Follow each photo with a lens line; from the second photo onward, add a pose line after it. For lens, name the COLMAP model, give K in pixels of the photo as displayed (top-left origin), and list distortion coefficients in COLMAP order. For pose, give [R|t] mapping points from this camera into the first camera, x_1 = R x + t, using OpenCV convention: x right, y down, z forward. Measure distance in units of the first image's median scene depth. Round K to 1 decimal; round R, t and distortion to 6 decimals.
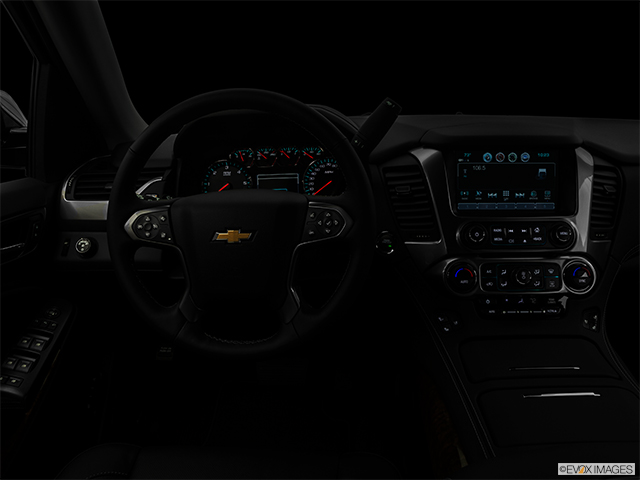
lens RADIAL K [[478.9, 0, 320.0], [0, 478.9, 240.0], [0, 0, 1]] dist [-0.167034, 0.135415]
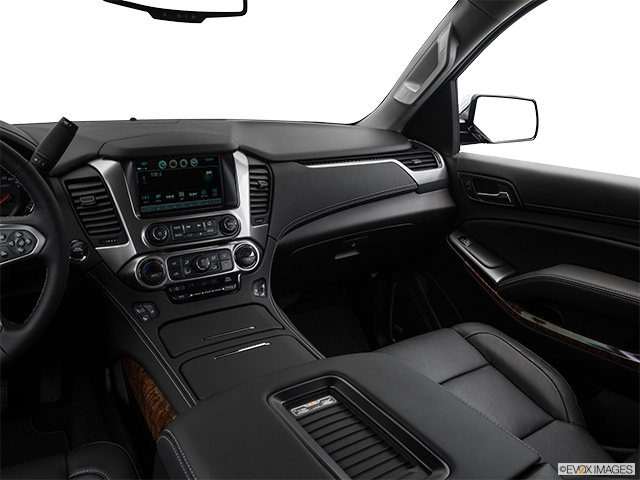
lens RADIAL K [[495.2, 0, 320.0], [0, 495.2, 240.0], [0, 0, 1]] dist [-0.117953, 0.039508]
pose [[0.809442, -0.129119, 0.572829, -0.038590], [0.111097, 0.991581, 0.066521, -0.030347], [-0.576595, 0.009795, 0.816972, -0.203672]]
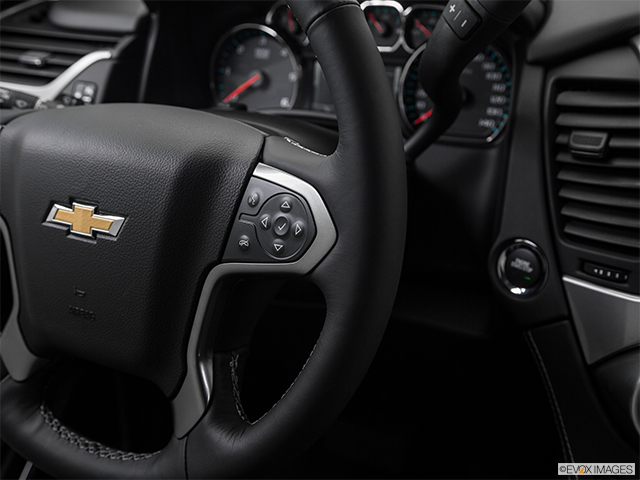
lens RADIAL K [[737.6, 0, 320.0], [0, 737.6, 240.0], [0, 0, 1]] dist [0.167971, -0.002381]
pose [[0.912639, 0.173582, -0.370080, 0.222331], [-0.121752, 0.979699, 0.159271, -0.101531], [0.390213, -0.100299, 0.915245, 0.356523]]
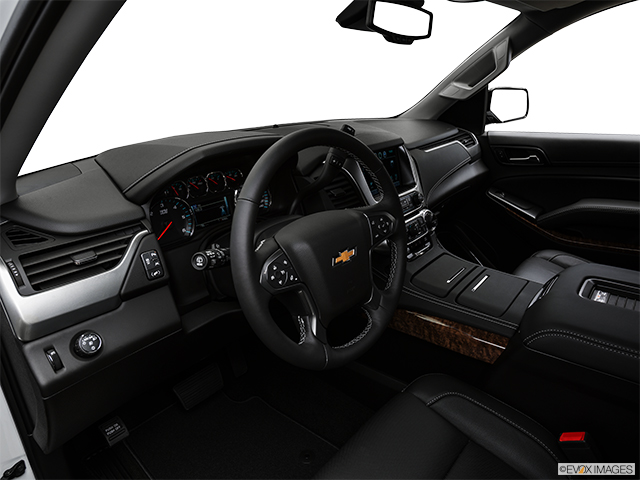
lens RADIAL K [[408.5, 0, 320.0], [0, 408.5, 240.0], [0, 0, 1]] dist [-0.048777, 0.000839]
pose [[0.617287, -0.275839, 0.736797, -0.757585], [0.232919, 0.958612, 0.163742, -0.180112], [-0.751469, 0.070538, 0.655987, 0.300977]]
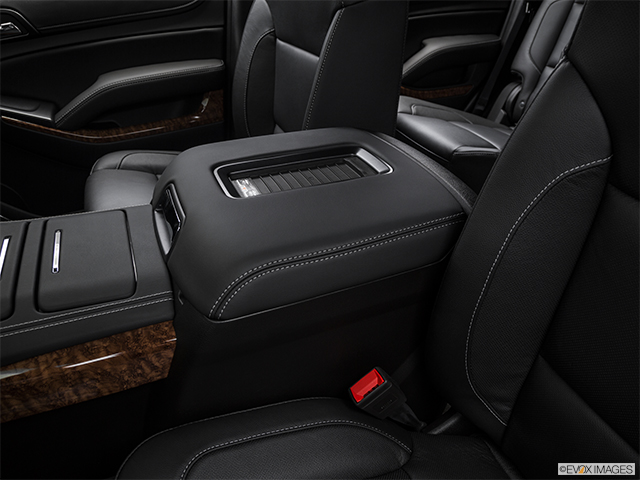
lens RADIAL K [[495.2, 0, 320.0], [0, 495.2, 240.0], [0, 0, 1]] dist [-0.117953, 0.039508]
pose [[-0.421370, -0.457358, 0.783116, -0.348561], [0.248472, 0.772254, 0.584710, -0.090515], [-0.872186, 0.440961, -0.211764, 0.536745]]
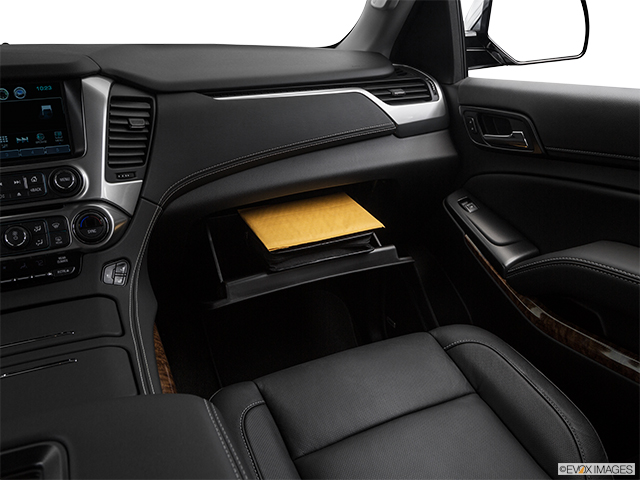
lens RADIAL K [[532.1, 0, 320.0], [0, 532.1, 240.0], [0, 0, 1]] dist [-0.073520, 0.007185]
pose [[0.880409, -0.158200, 0.447049, 0.462866], [0.120811, 0.986433, 0.111152, 0.042711], [-0.458568, -0.043850, 0.887577, -0.074741]]
